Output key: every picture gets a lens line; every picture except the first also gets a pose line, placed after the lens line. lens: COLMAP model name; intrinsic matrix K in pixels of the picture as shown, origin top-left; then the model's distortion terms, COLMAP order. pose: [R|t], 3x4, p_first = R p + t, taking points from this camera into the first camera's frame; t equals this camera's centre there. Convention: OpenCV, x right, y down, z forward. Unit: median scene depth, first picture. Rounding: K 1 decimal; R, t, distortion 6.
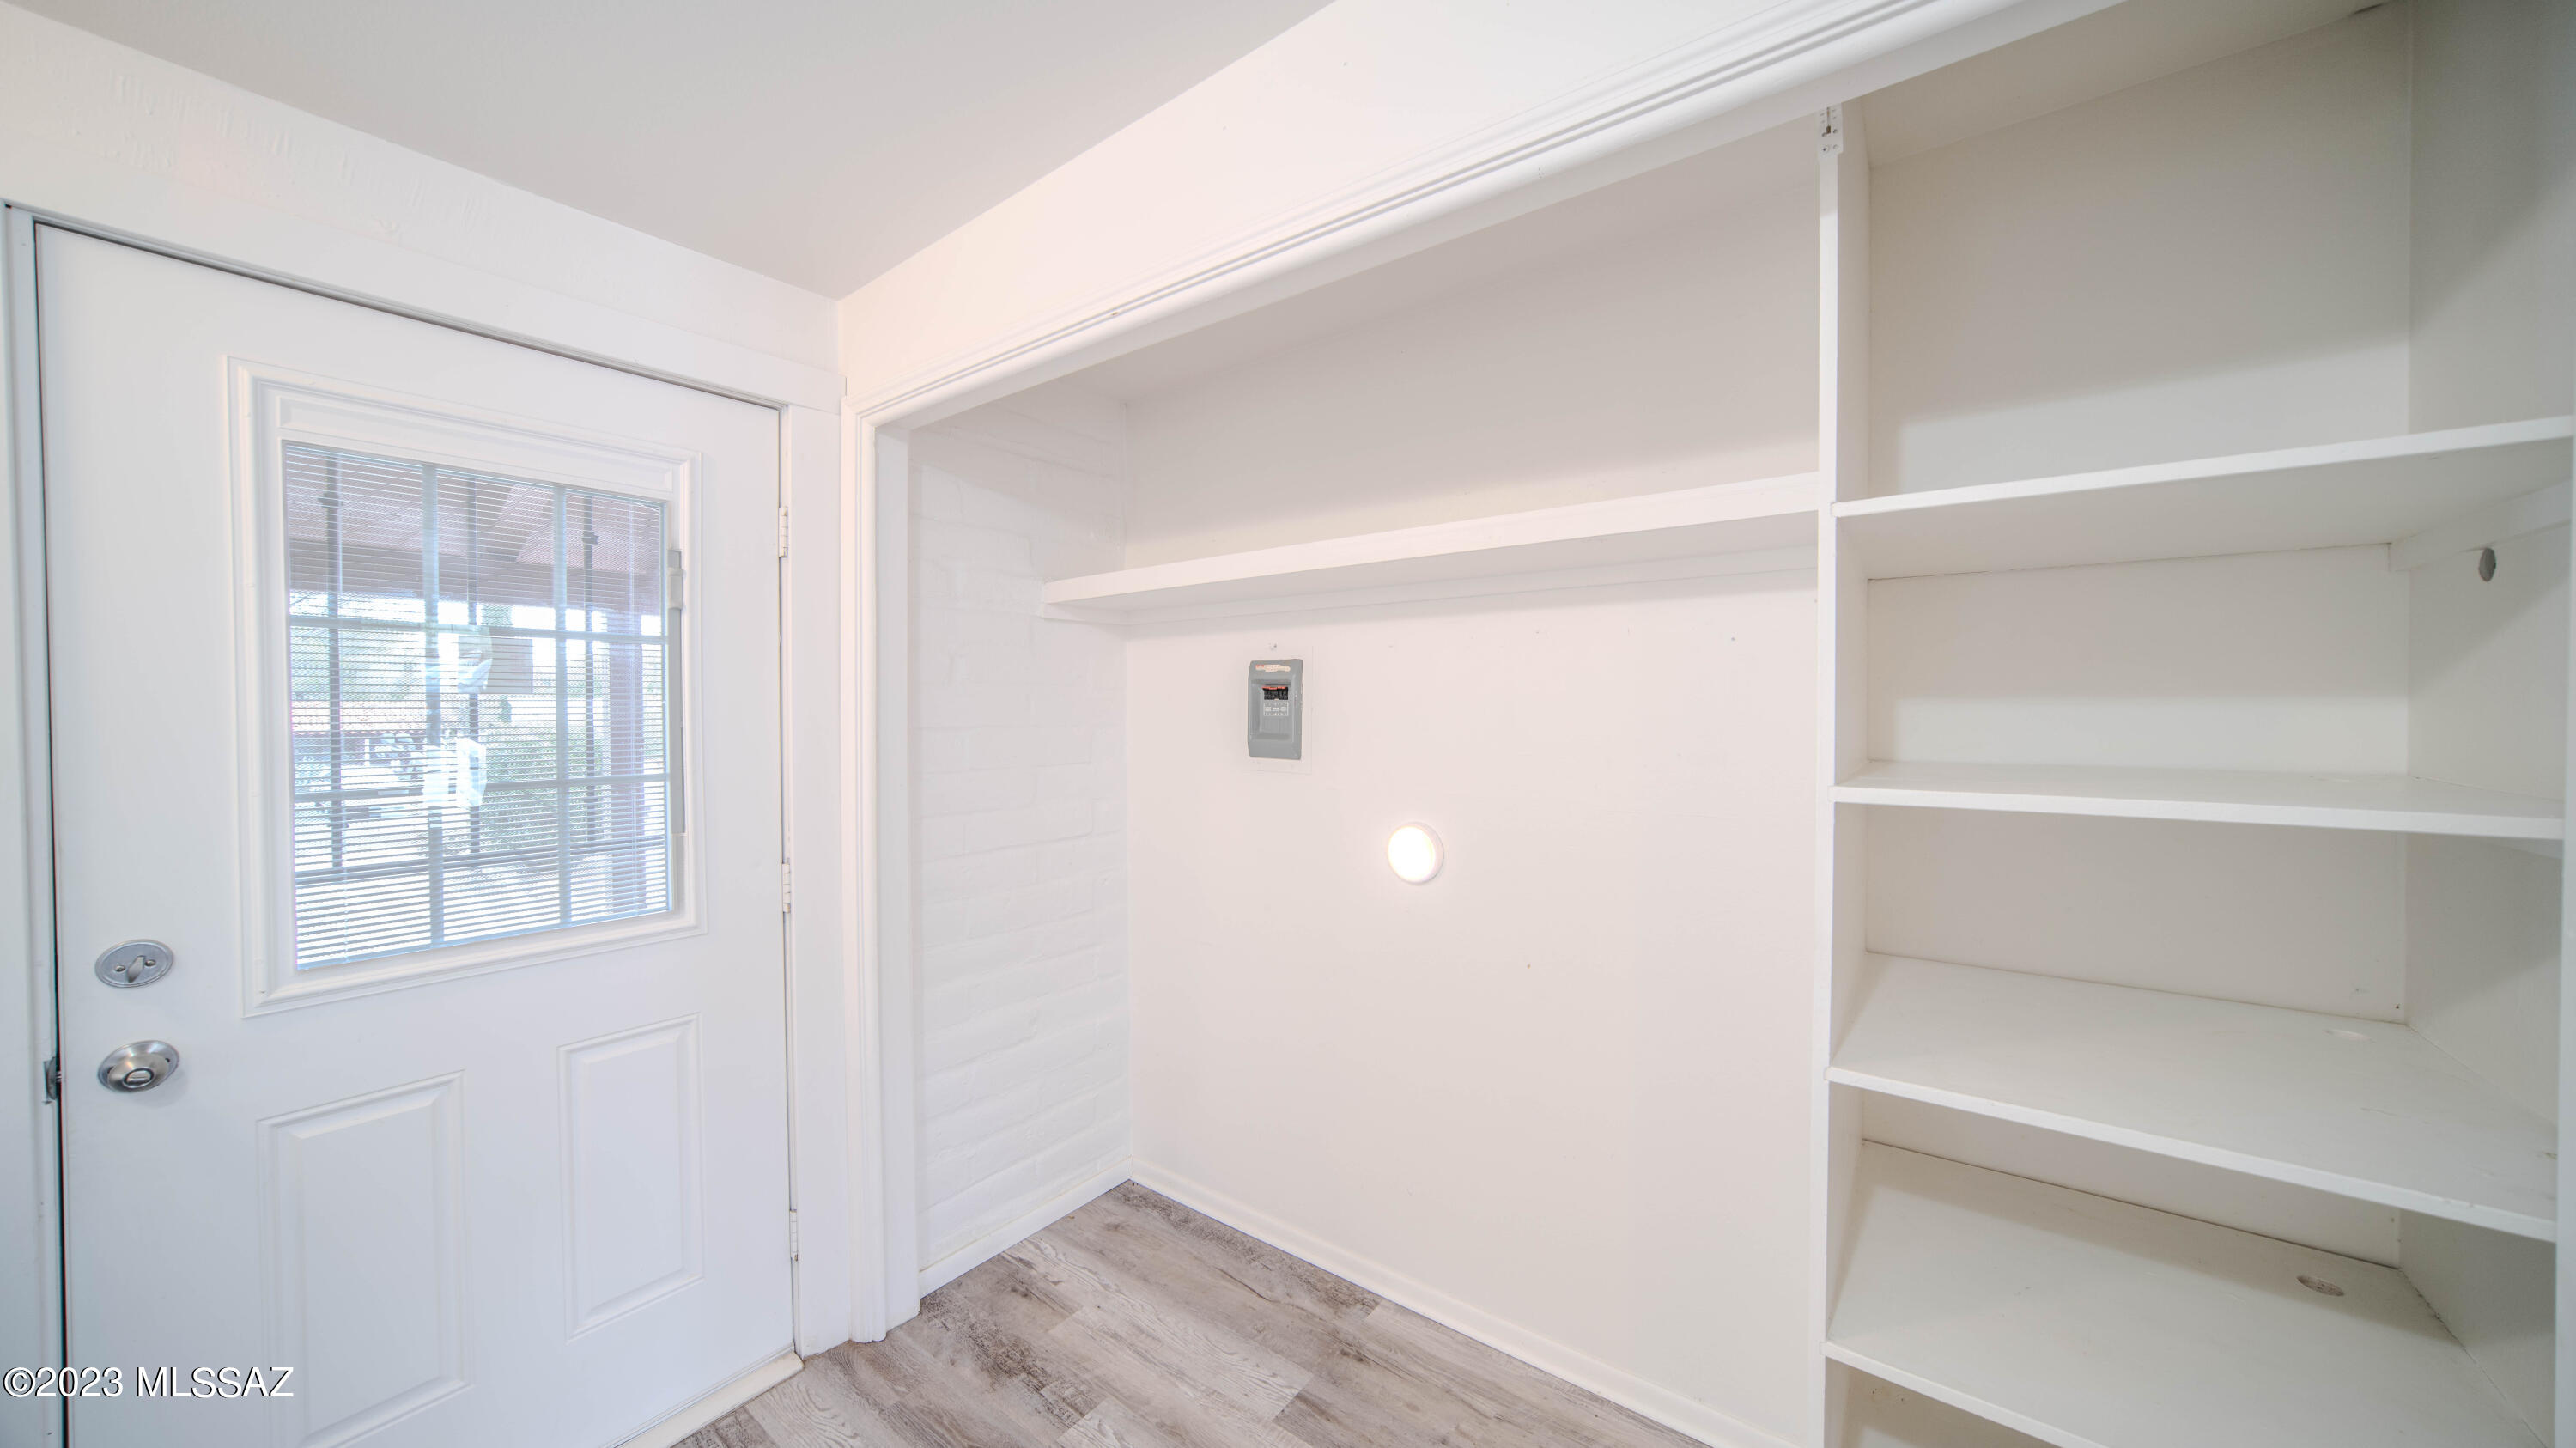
lens RADIAL K [[868.8, 0, 1285.6], [0, 868.8, 723.3], [0, 0, 1]] dist [-0.028777, 0.007428]
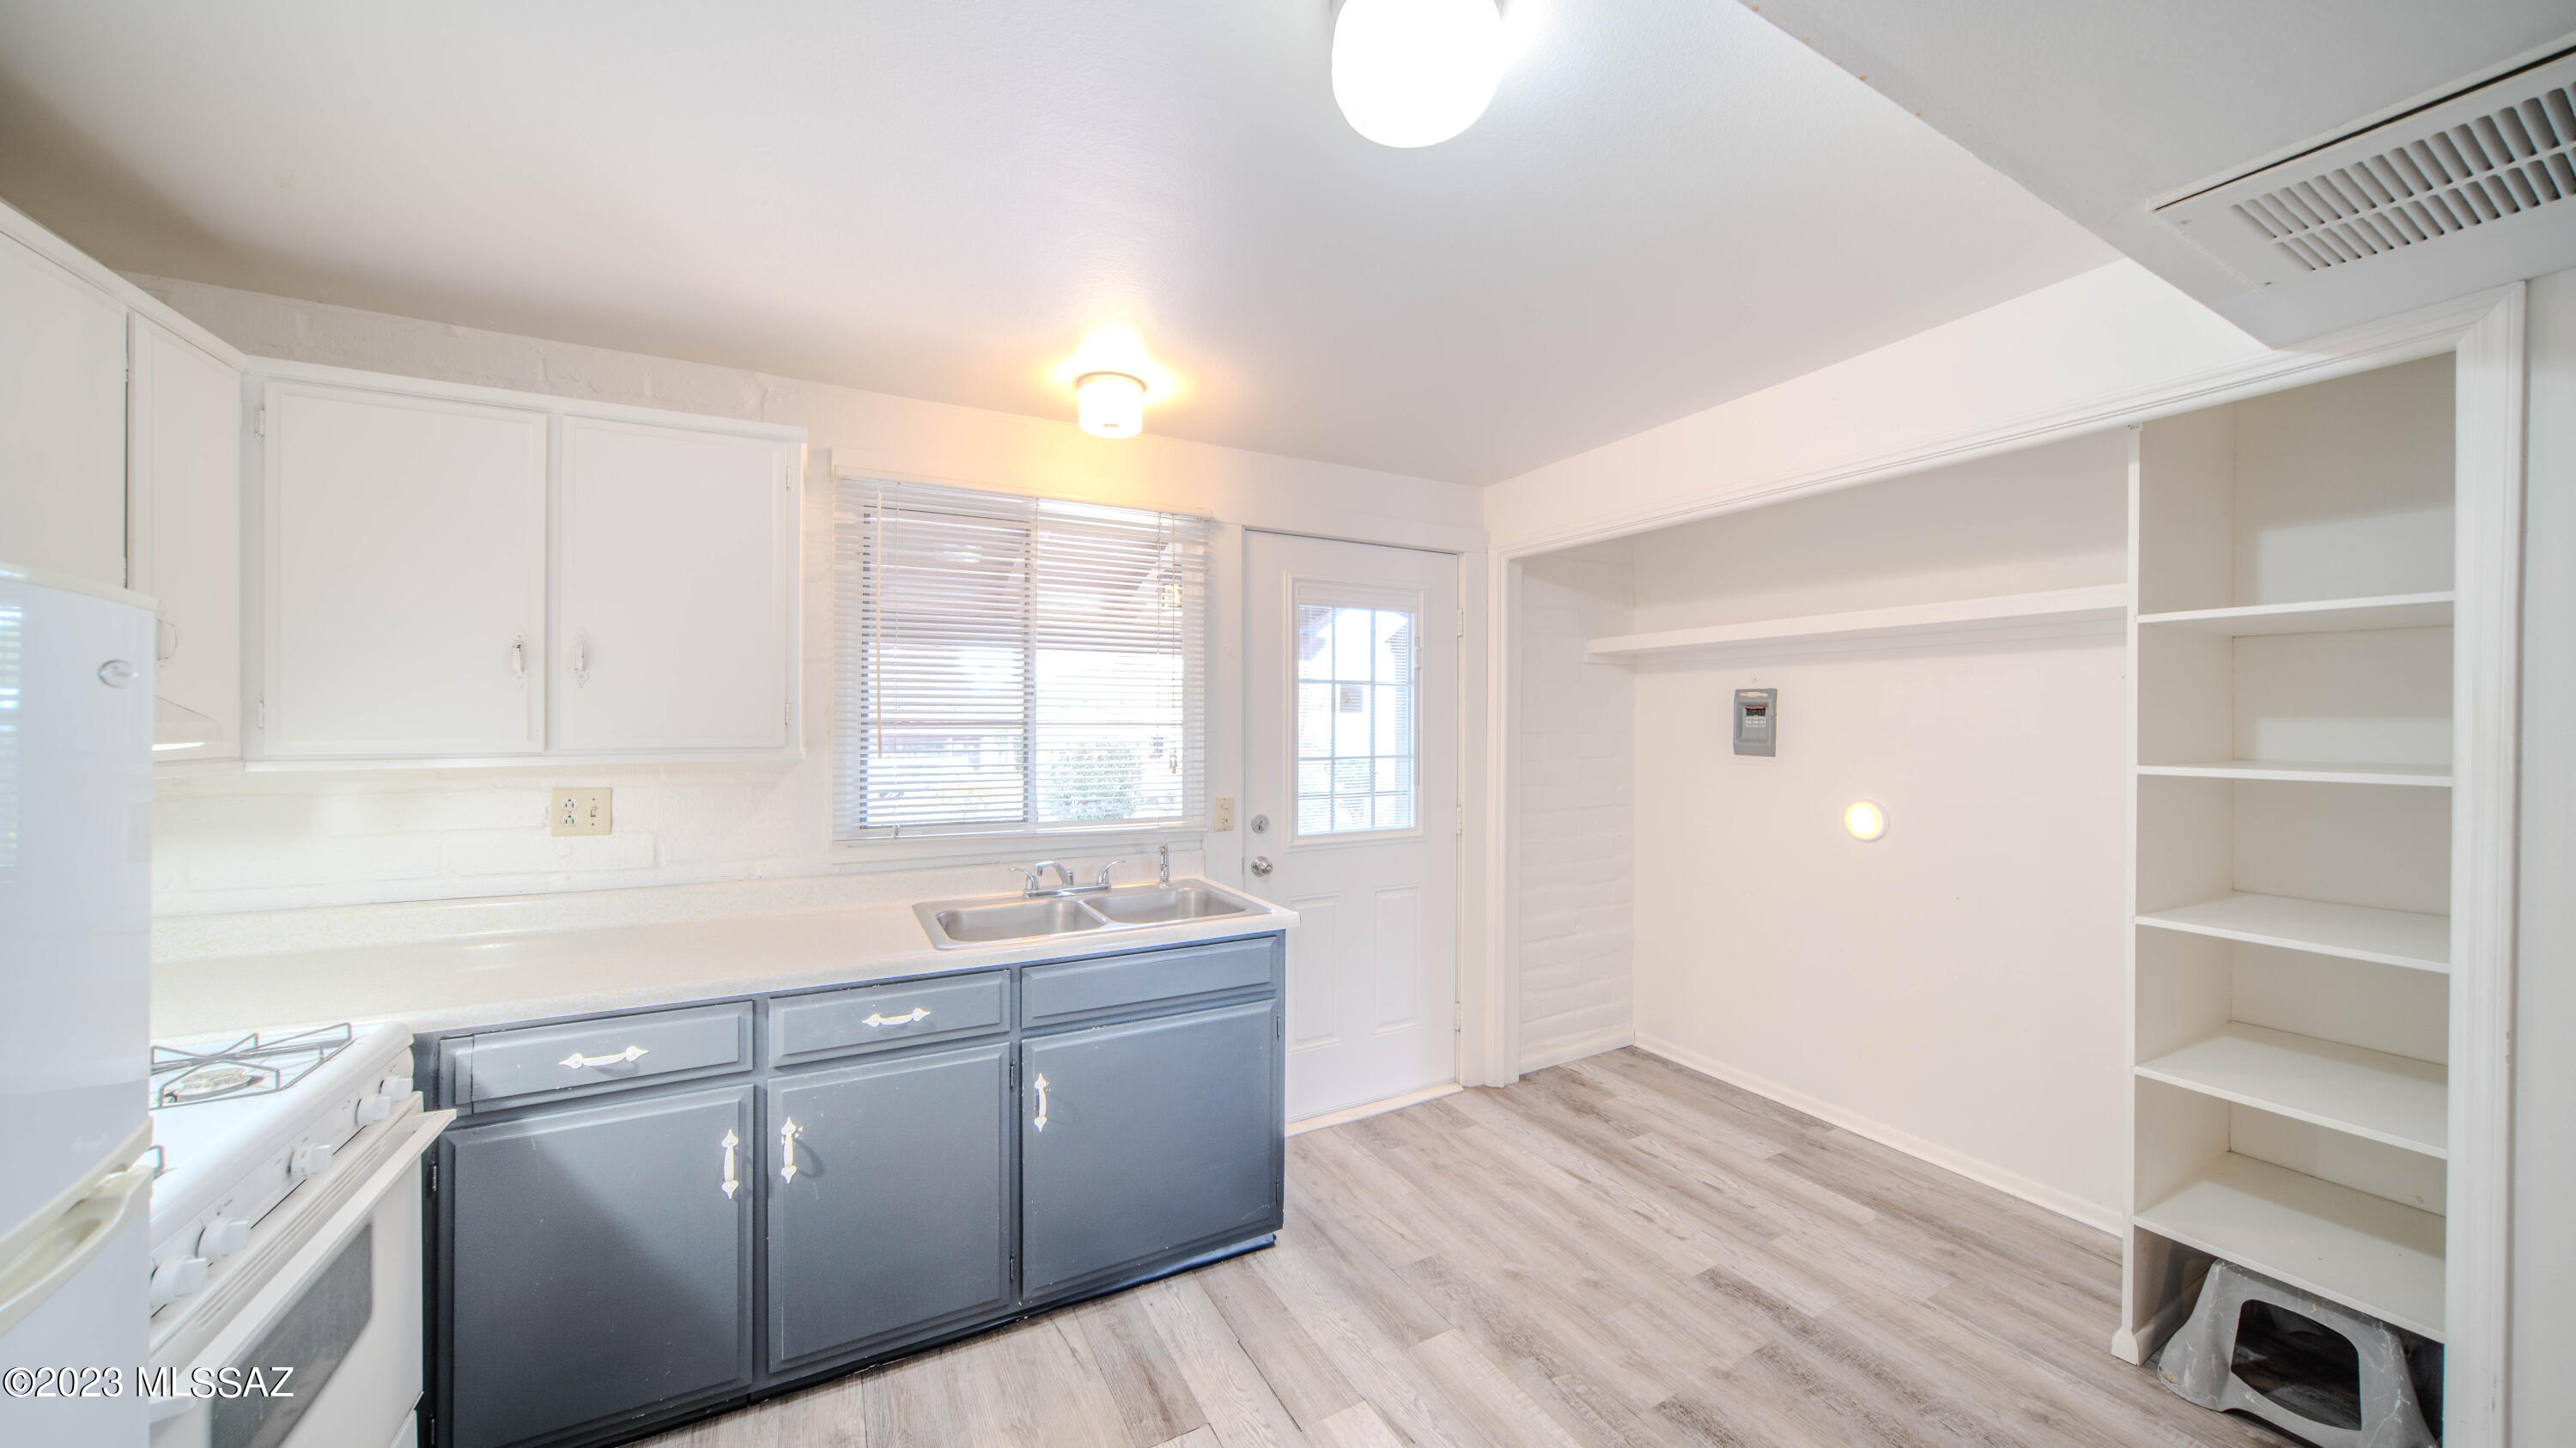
lens RADIAL K [[868.8, 0, 1285.6], [0, 868.8, 723.3], [0, 0, 1]] dist [-0.028777, 0.007428]
pose [[0.908971, 0.005630, -0.416821, -0.143014], [-0.011039, 0.999883, -0.010568, 0.010777], [0.416713, 0.014207, 0.908927, -0.745116]]
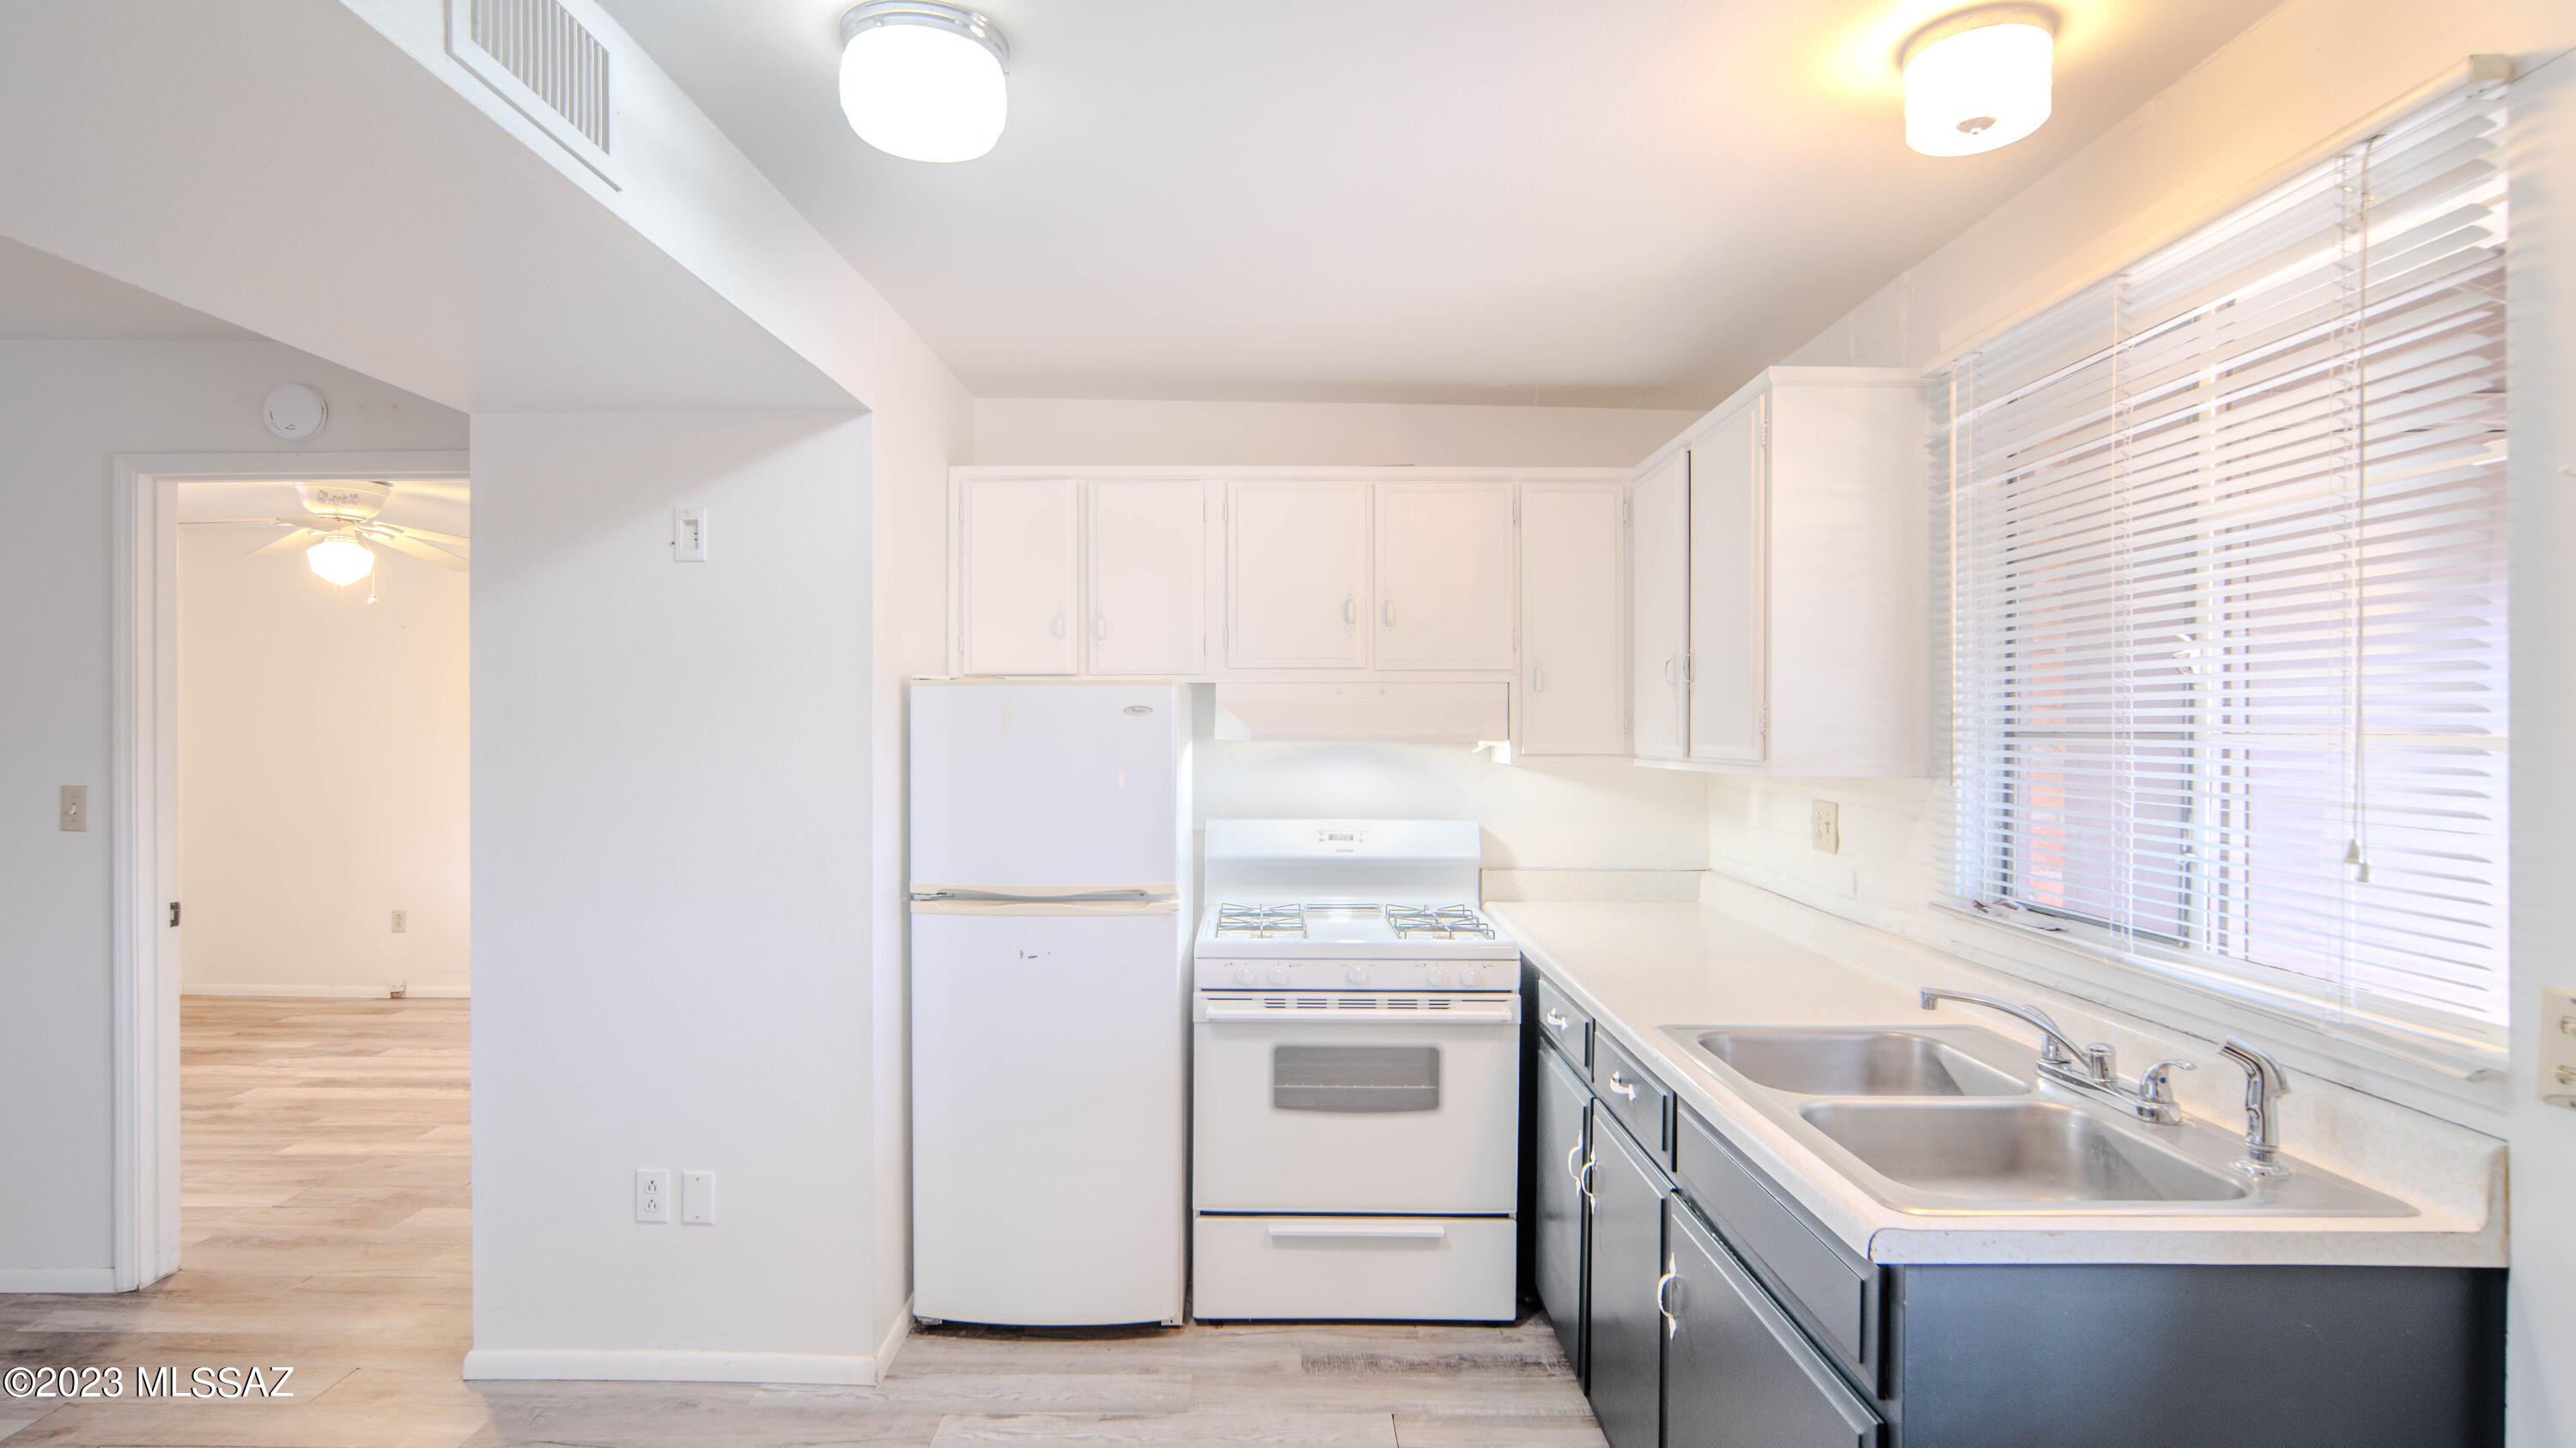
lens RADIAL K [[1275.3, 0, 1253.0], [0, 1275.3, 721.5], [0, 0, 1]] dist [-0.045316, 0.025348]
pose [[-0.806435, -0.001390, -0.591321, 0.026397], [-0.009554, 0.999897, 0.010679, -0.011766], [0.591246, 0.014261, -0.806365, 0.617724]]
